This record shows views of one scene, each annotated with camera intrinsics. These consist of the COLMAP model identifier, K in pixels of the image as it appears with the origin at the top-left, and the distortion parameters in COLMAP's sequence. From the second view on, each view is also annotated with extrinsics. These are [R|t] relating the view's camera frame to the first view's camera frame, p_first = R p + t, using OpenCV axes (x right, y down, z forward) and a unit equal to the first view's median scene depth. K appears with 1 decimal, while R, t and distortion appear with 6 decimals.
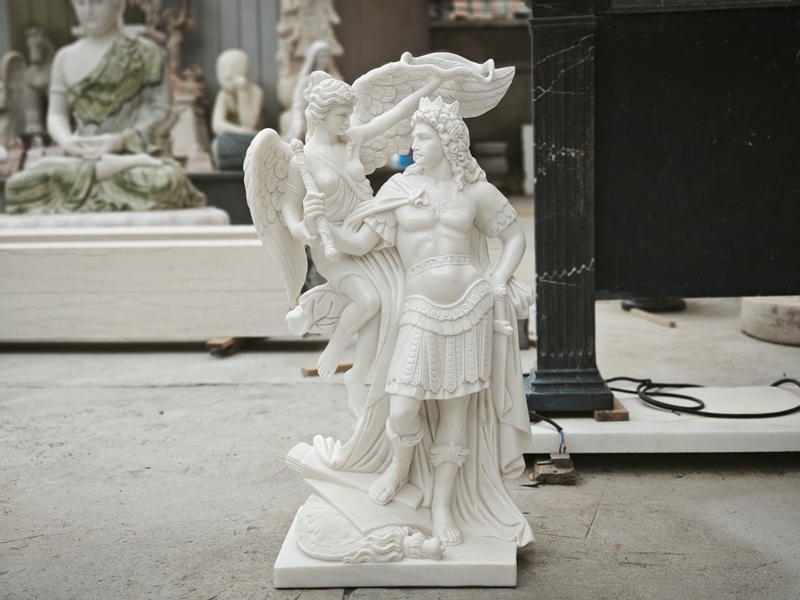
lens RADIAL K [[1044.9, 0, 400.0], [0, 1044.9, 300.0], [0, 0, 1]] dist [0.193289, -0.658883]
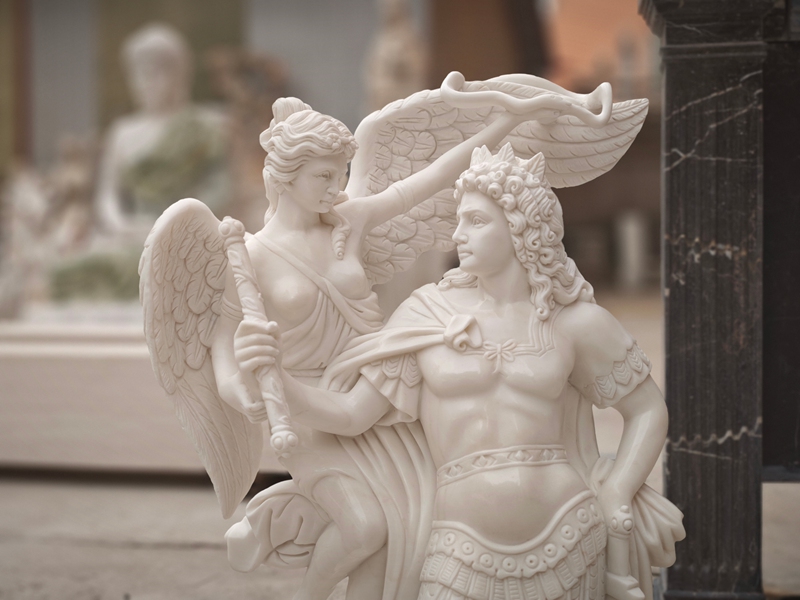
lens RADIAL K [[1044.9, 0, 400.0], [0, 1044.9, 300.0], [0, 0, 1]] dist [0.193289, -0.658883]
pose [[0.995731, 0.024530, -0.088980, 0.031634], [-0.031922, 0.996069, -0.082630, -0.067530], [0.086604, 0.085118, 0.992600, 0.461841]]
